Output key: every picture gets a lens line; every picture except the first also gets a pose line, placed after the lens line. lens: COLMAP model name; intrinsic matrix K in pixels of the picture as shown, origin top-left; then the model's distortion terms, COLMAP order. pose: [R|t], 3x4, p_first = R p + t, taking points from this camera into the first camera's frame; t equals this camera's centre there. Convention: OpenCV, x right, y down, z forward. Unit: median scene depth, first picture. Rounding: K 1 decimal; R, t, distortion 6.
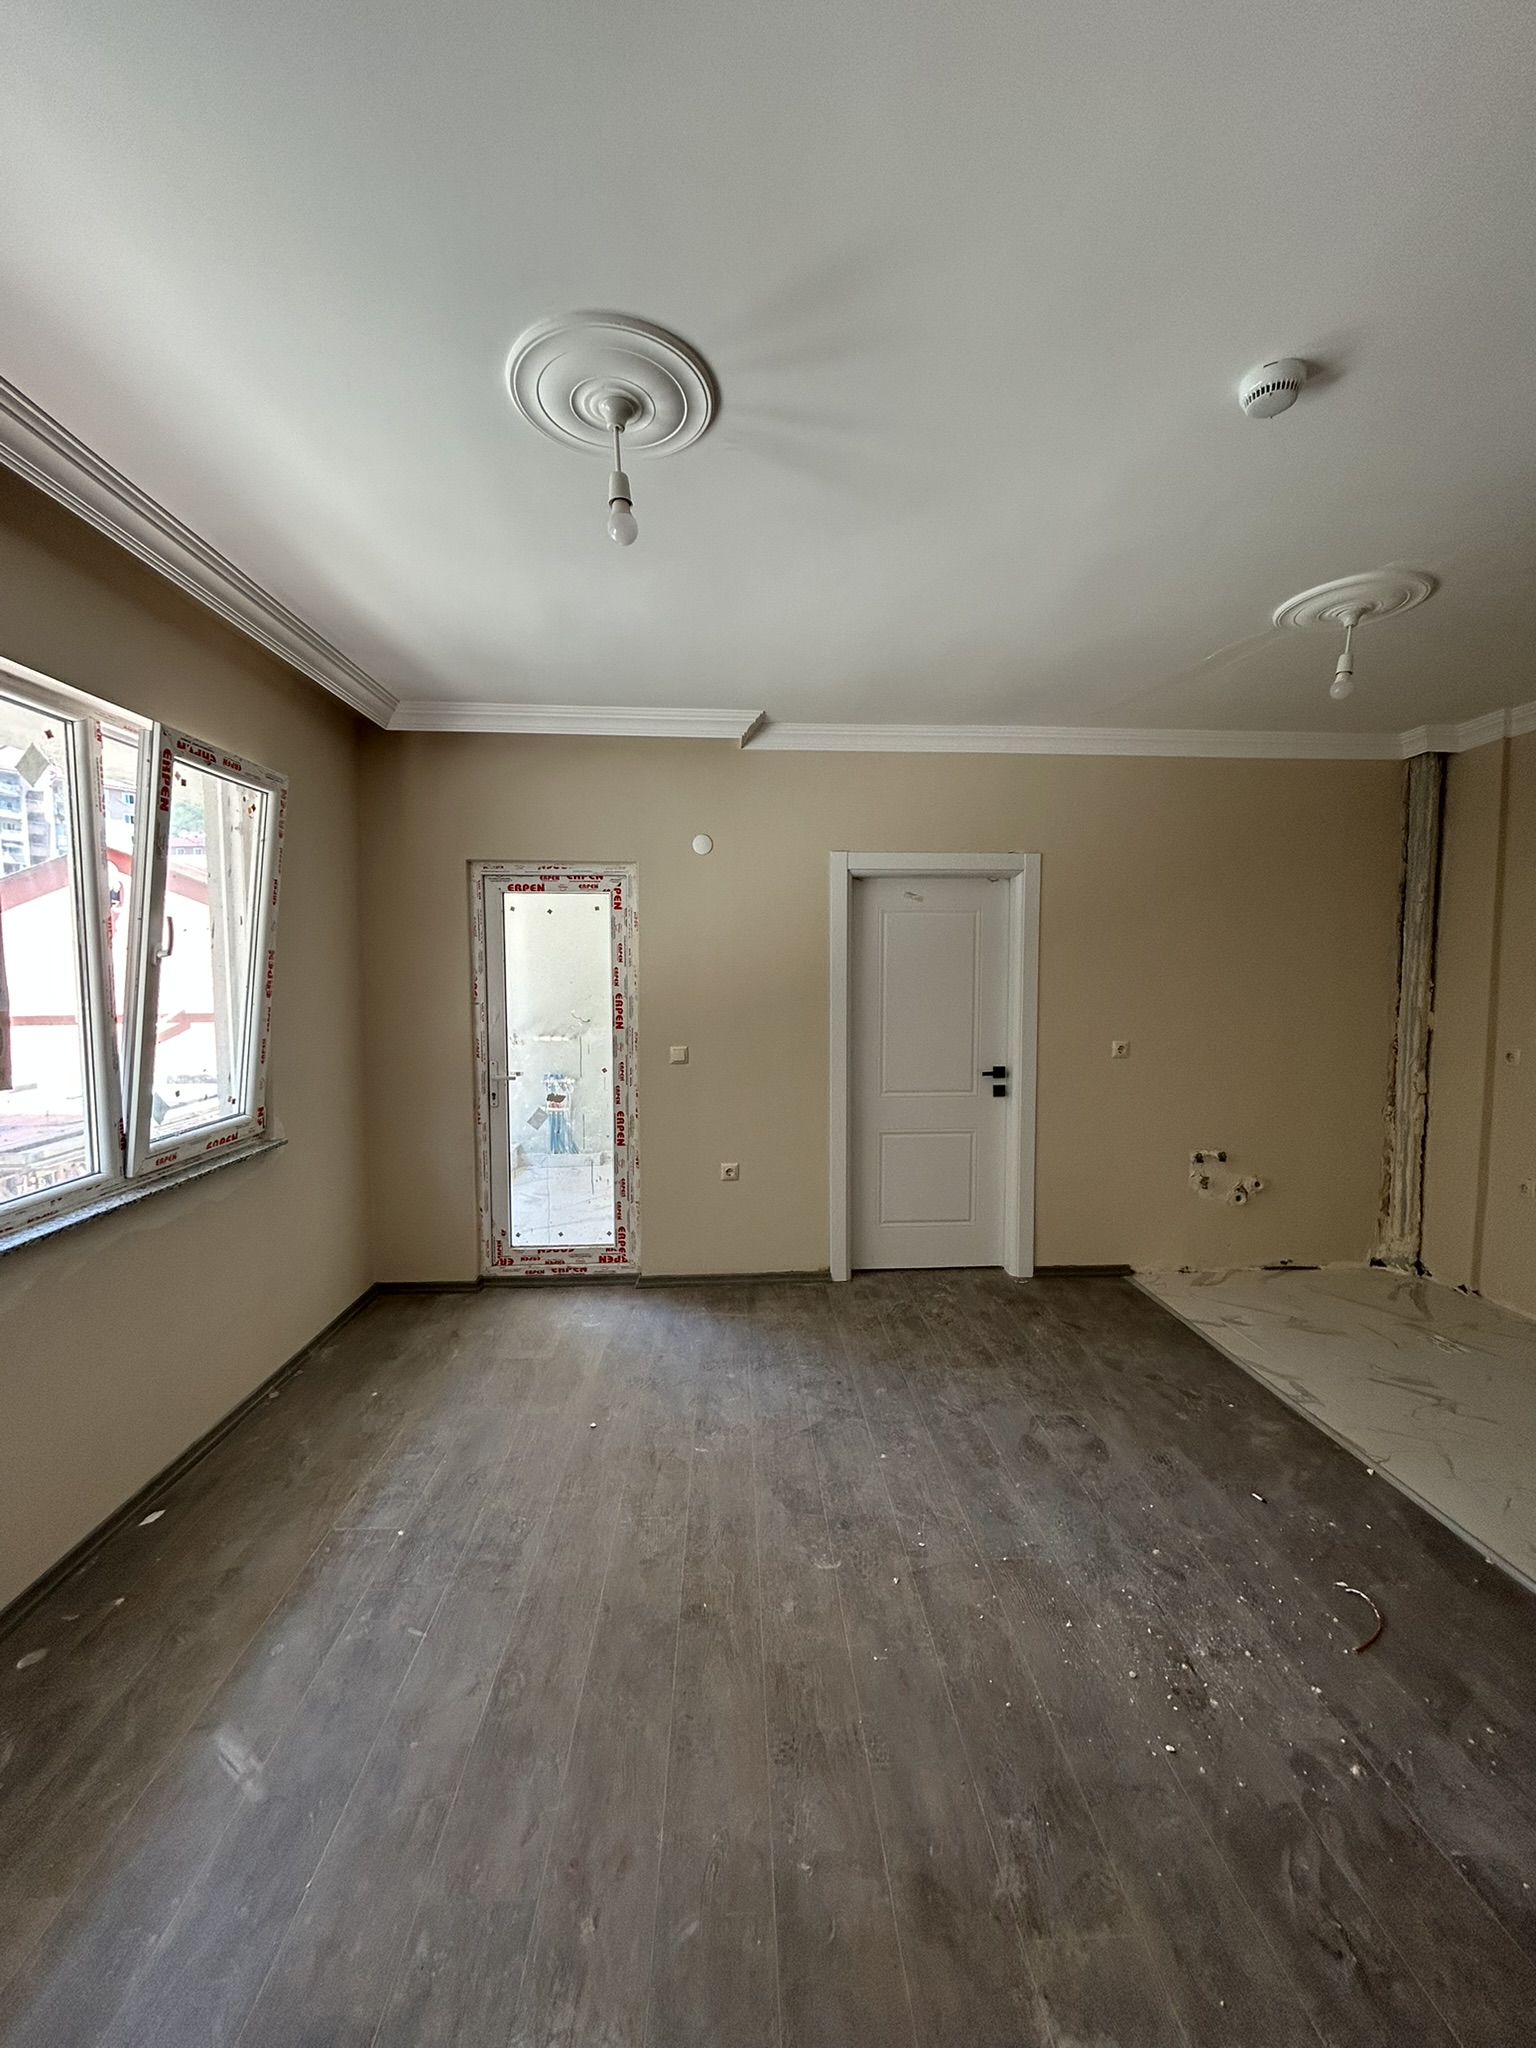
lens RADIAL K [[823.4, 0, 771.2], [0, 823.4, 1028.4], [0, 0, 1]] dist [-0.000801, -0.000419]
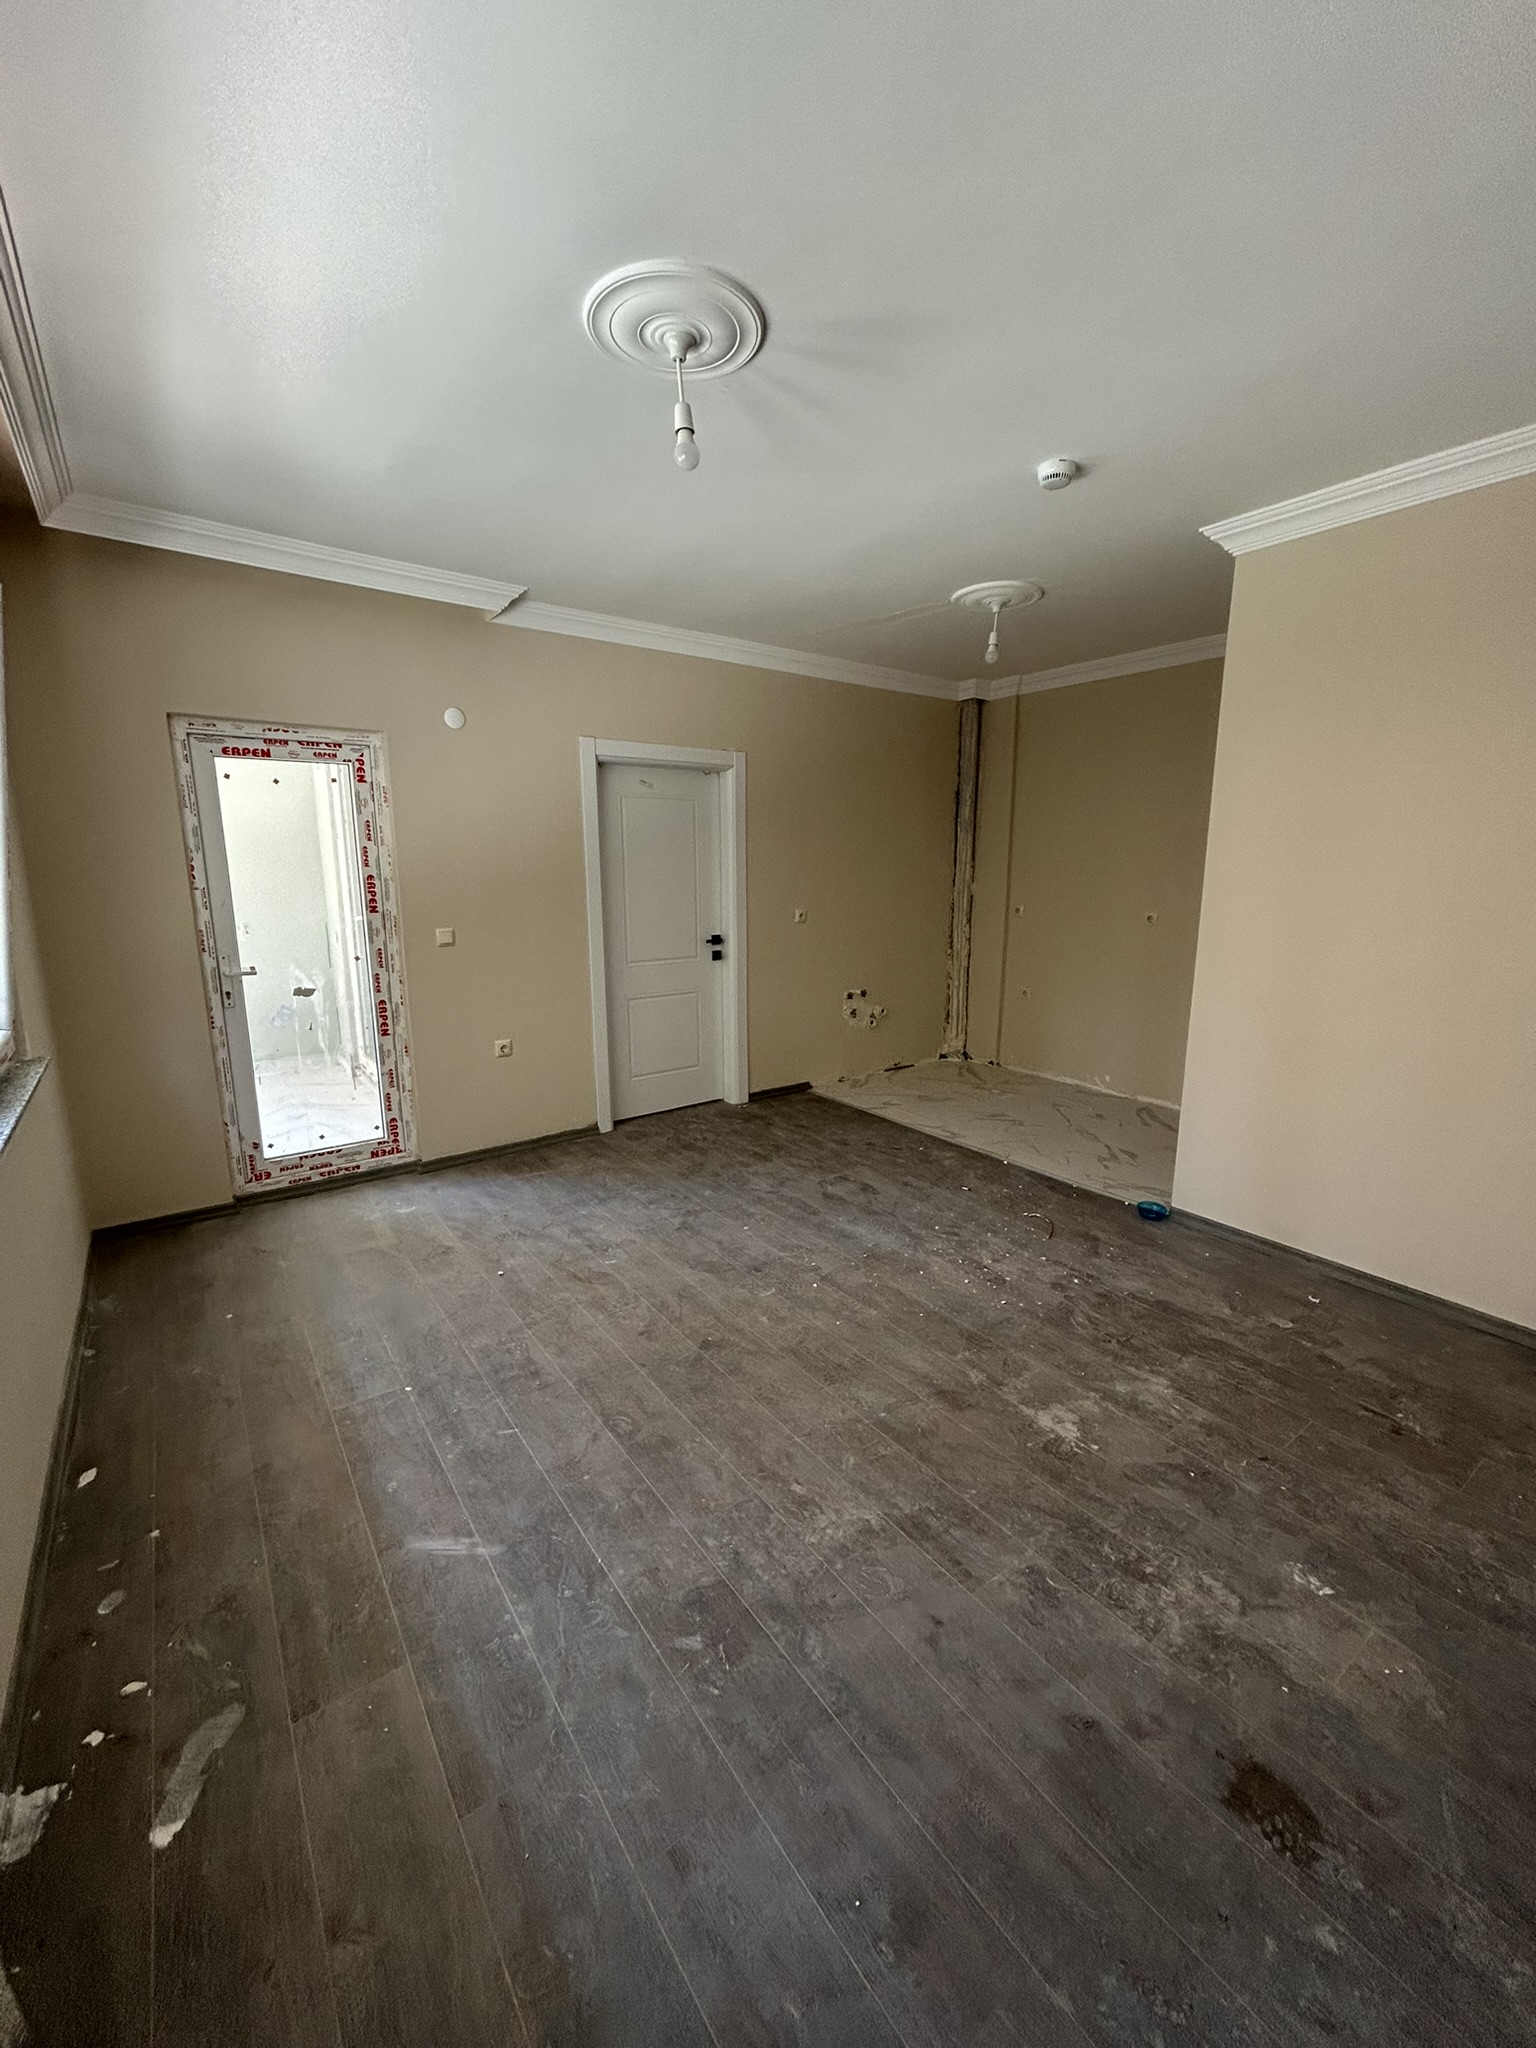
lens RADIAL K [[823.4, 0, 771.2], [0, 823.4, 1028.4], [0, 0, 1]] dist [-0.000801, -0.000419]
pose [[0.833809, -0.110870, 0.540805, -0.420219], [0.039085, 0.989023, 0.142497, 0.018474], [-0.550667, -0.097678, 0.828990, -0.061230]]
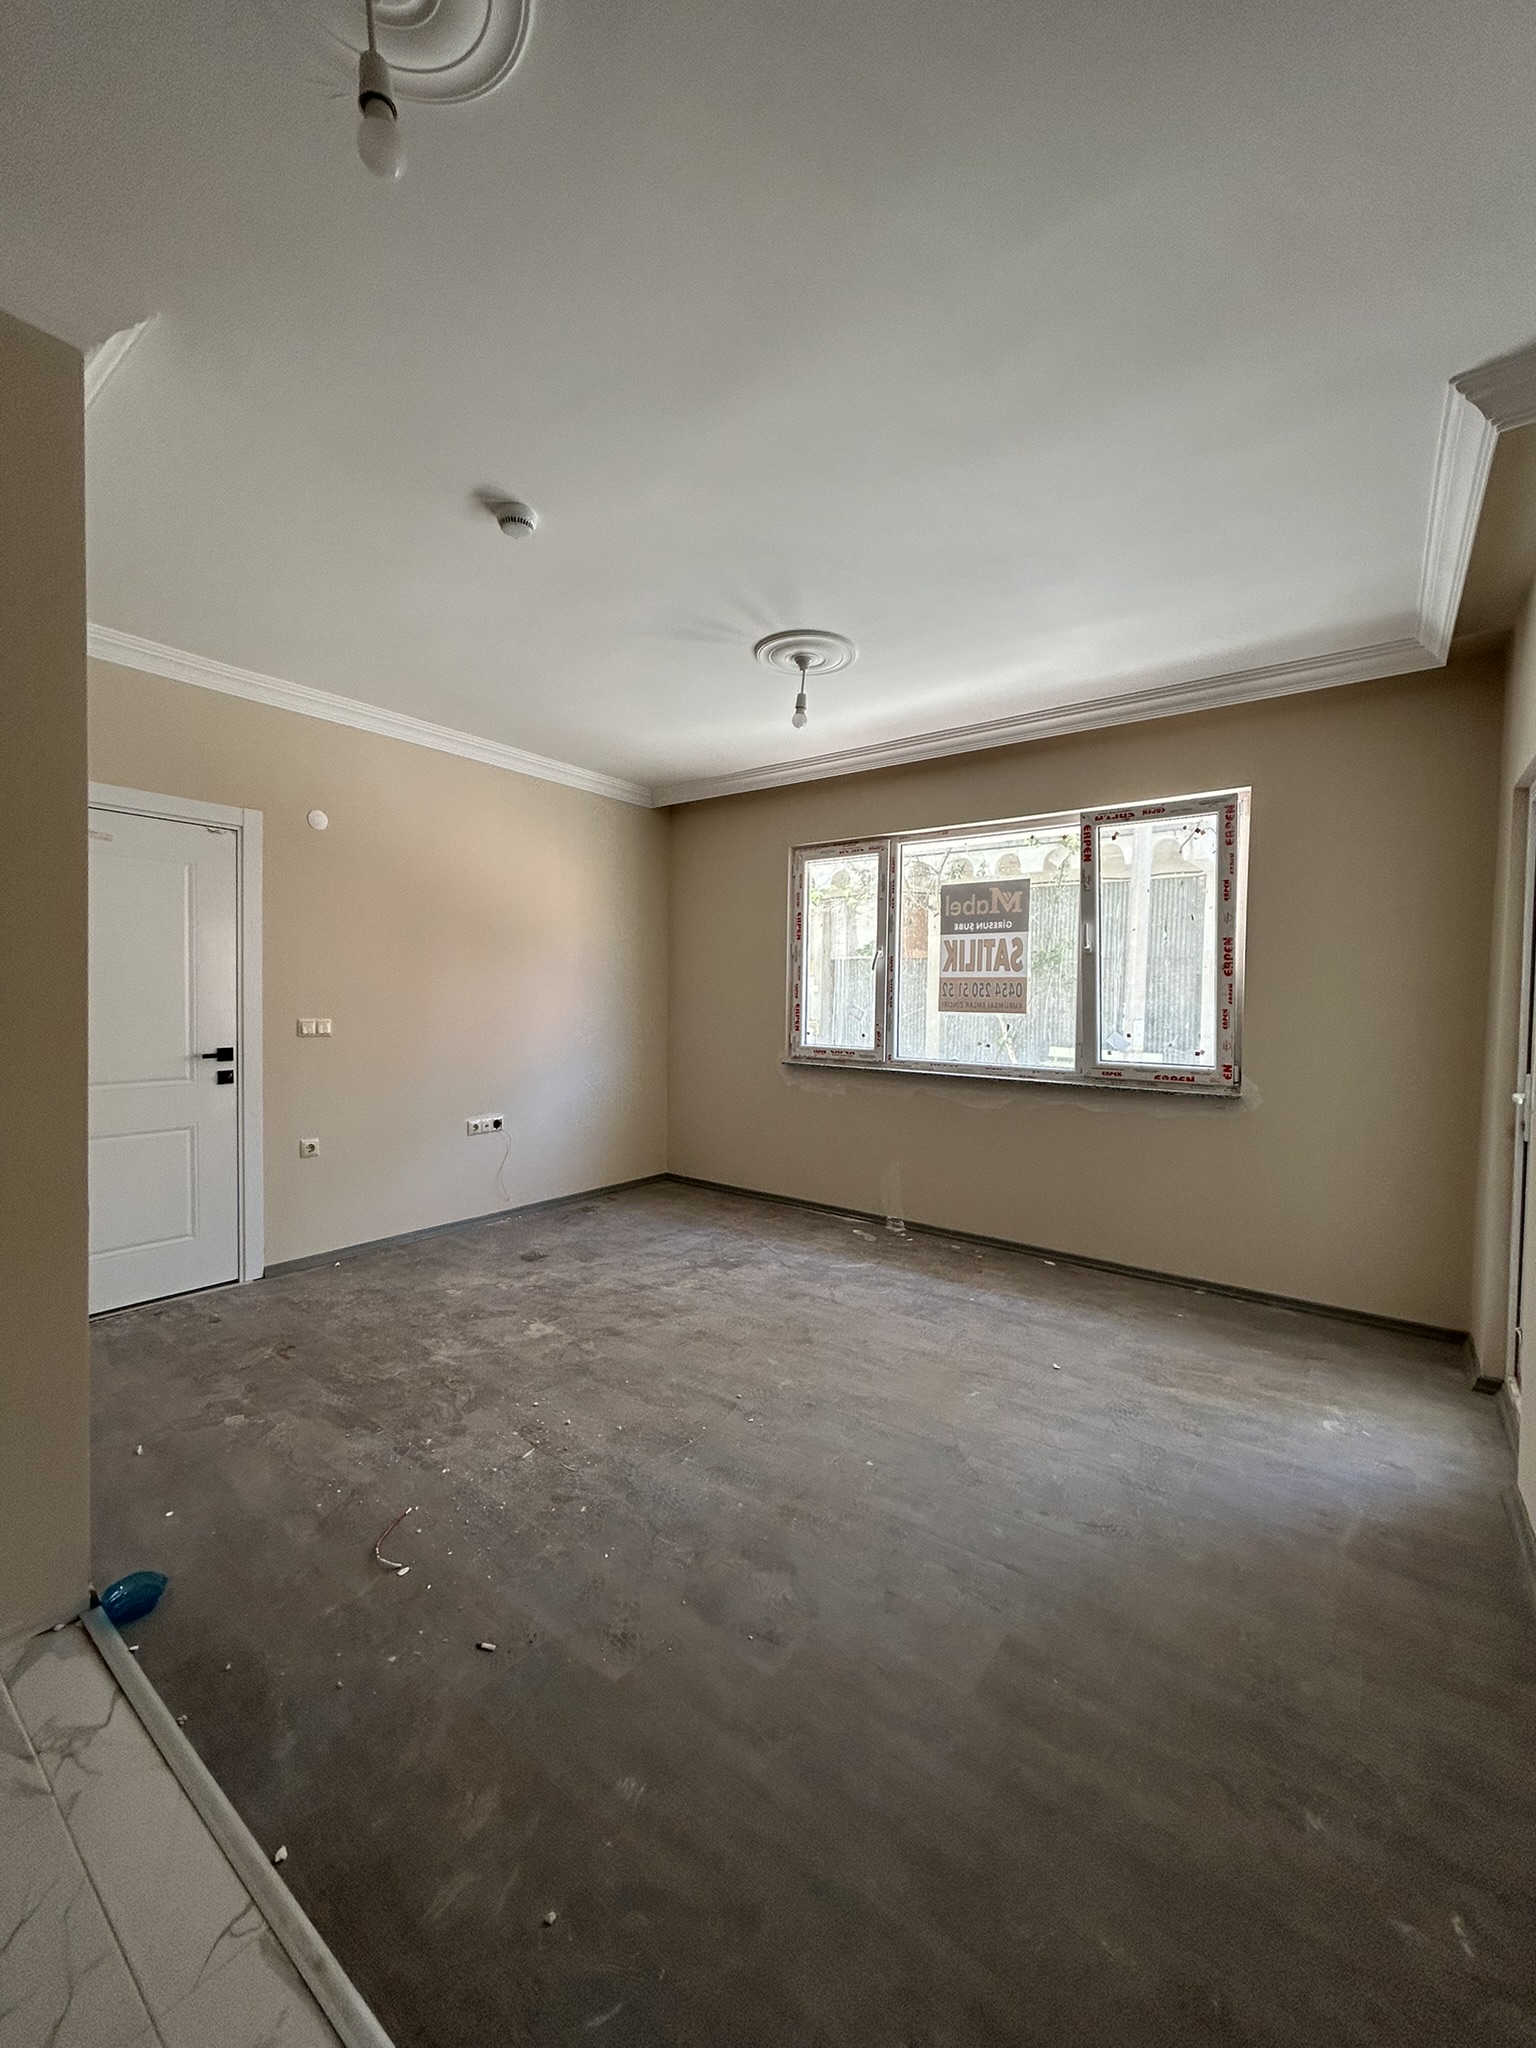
lens RADIAL K [[823.5, 0, 770.6], [0, 823.5, 1028.9], [0, 0, 1]] dist [0.000120, -0.000743]
pose [[-0.645852, 0.019803, -0.763206, 0.736708], [-0.069975, 0.993920, 0.085005, -0.014892], [0.760249, 0.108306, -0.640539, 1.208062]]
